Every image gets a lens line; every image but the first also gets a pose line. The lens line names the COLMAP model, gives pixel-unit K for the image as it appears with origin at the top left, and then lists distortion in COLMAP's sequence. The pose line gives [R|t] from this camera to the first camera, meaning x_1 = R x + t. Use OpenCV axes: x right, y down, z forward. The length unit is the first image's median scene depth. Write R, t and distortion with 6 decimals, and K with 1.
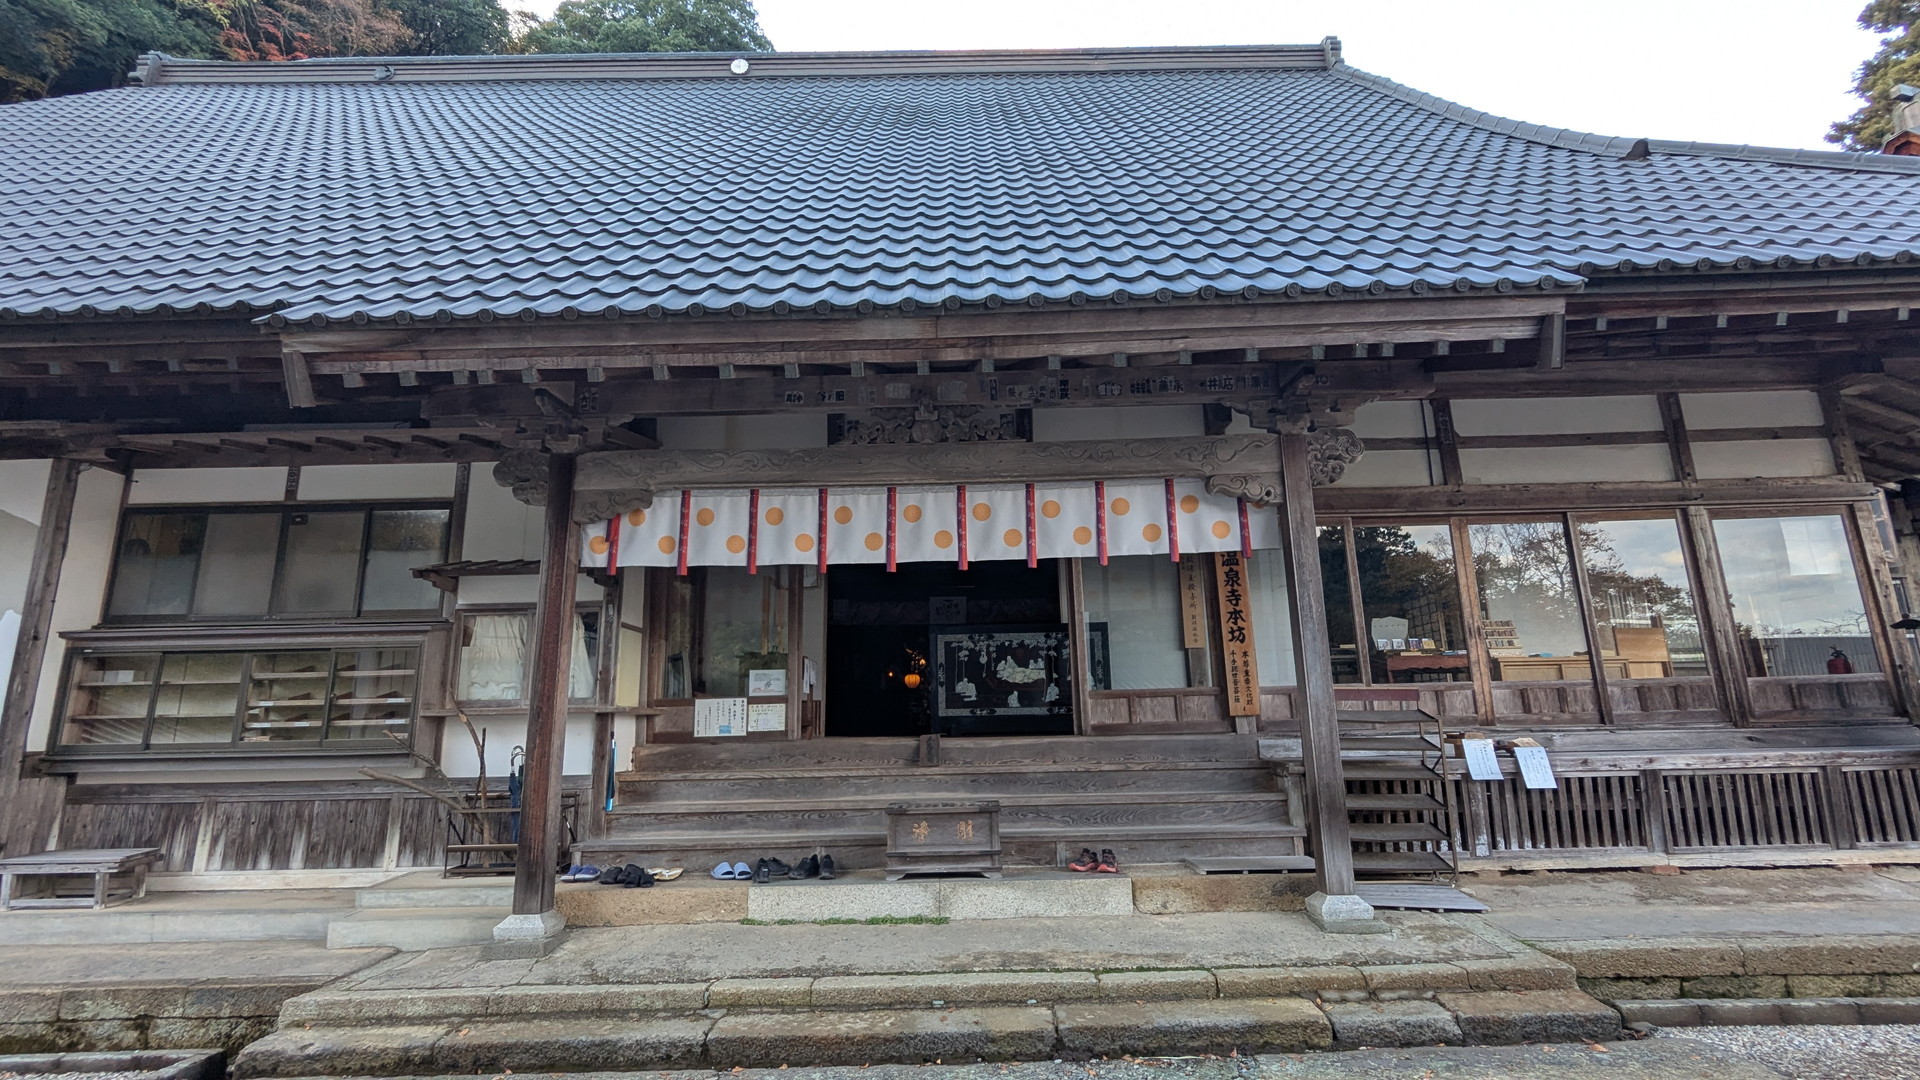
lens RADIAL K [[882.7, 0, 961.6], [0, 882.7, 543.3], [0, 0, 1]] dist [-0.002053, 0.000139]
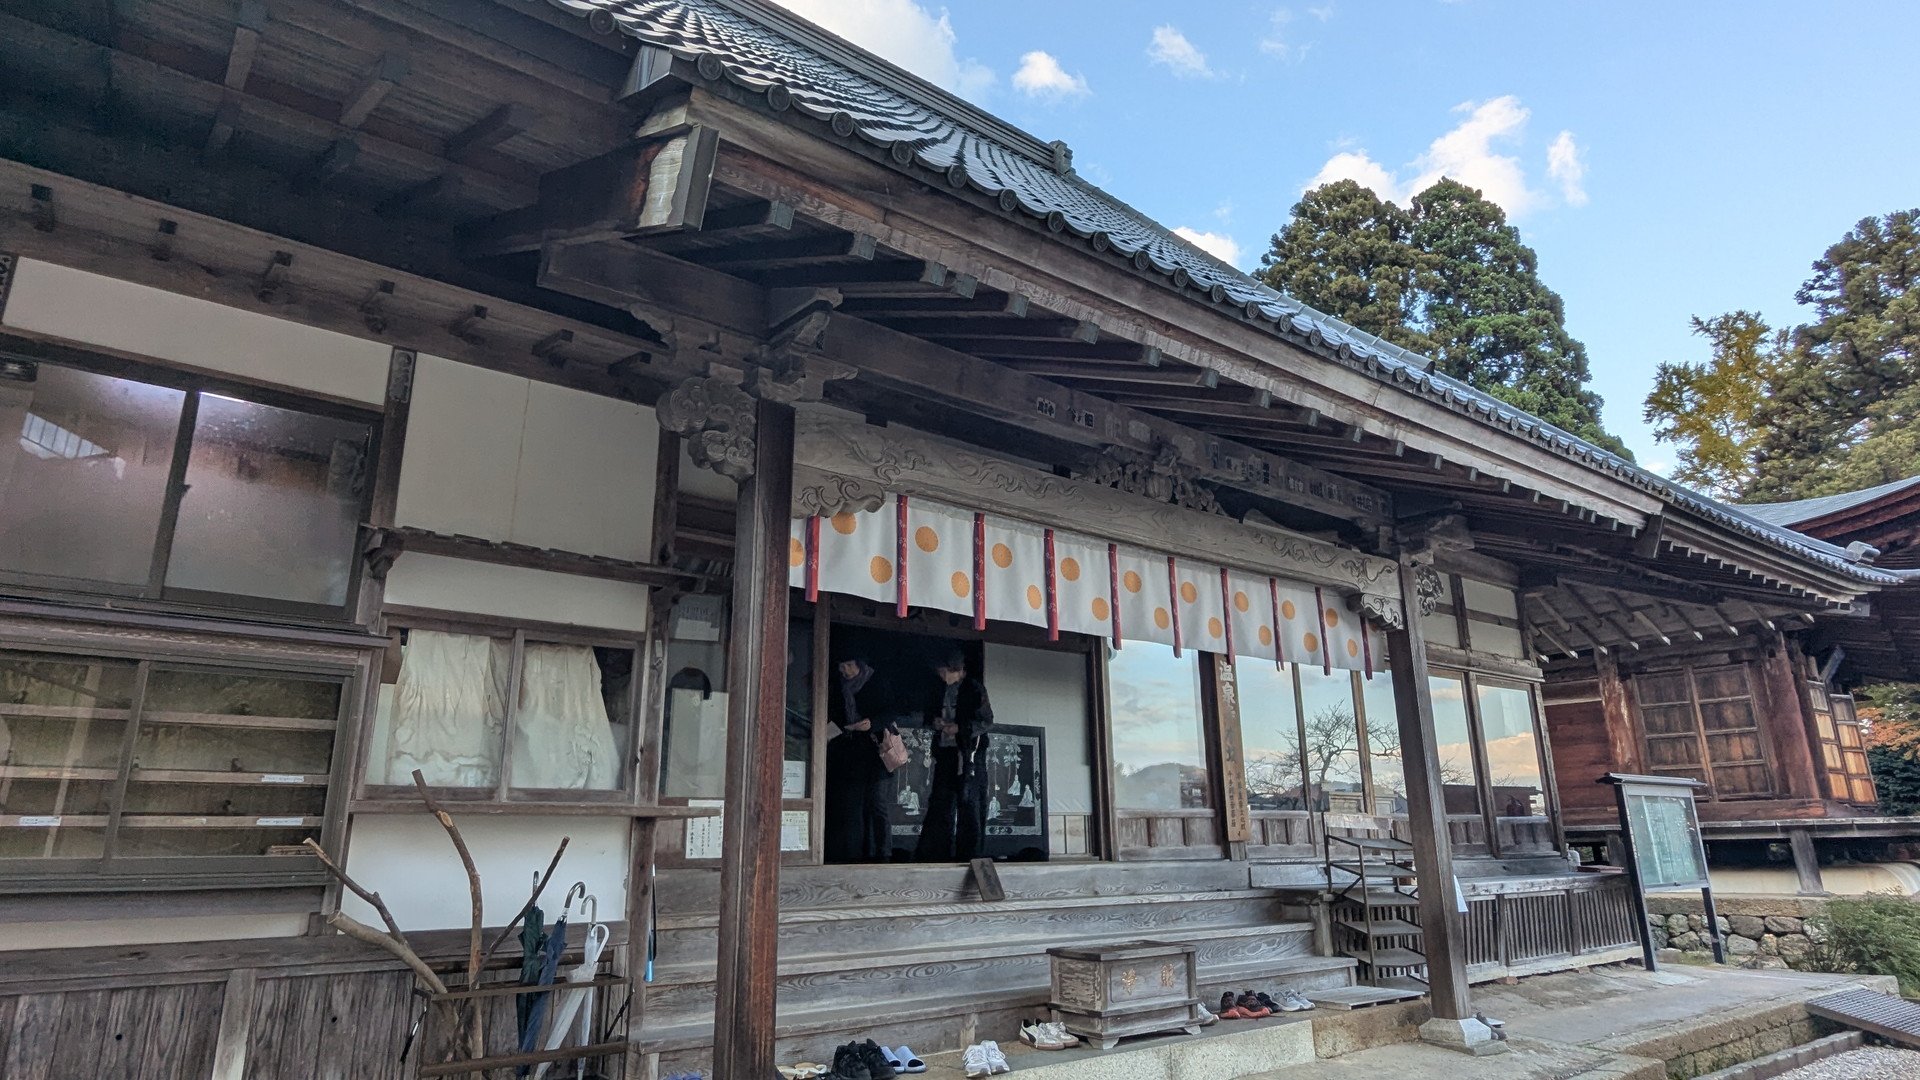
lens RADIAL K [[1075.8, 0, 958.2], [0, 1075.8, 543.1], [0, 0, 1]] dist [-0.003526, -0.000668]
pose [[0.789631, 0.180846, 0.586326, -0.767101], [-0.133697, 0.983329, -0.123242, 0.075000], [-0.598839, 0.018926, 0.800646, 0.296746]]
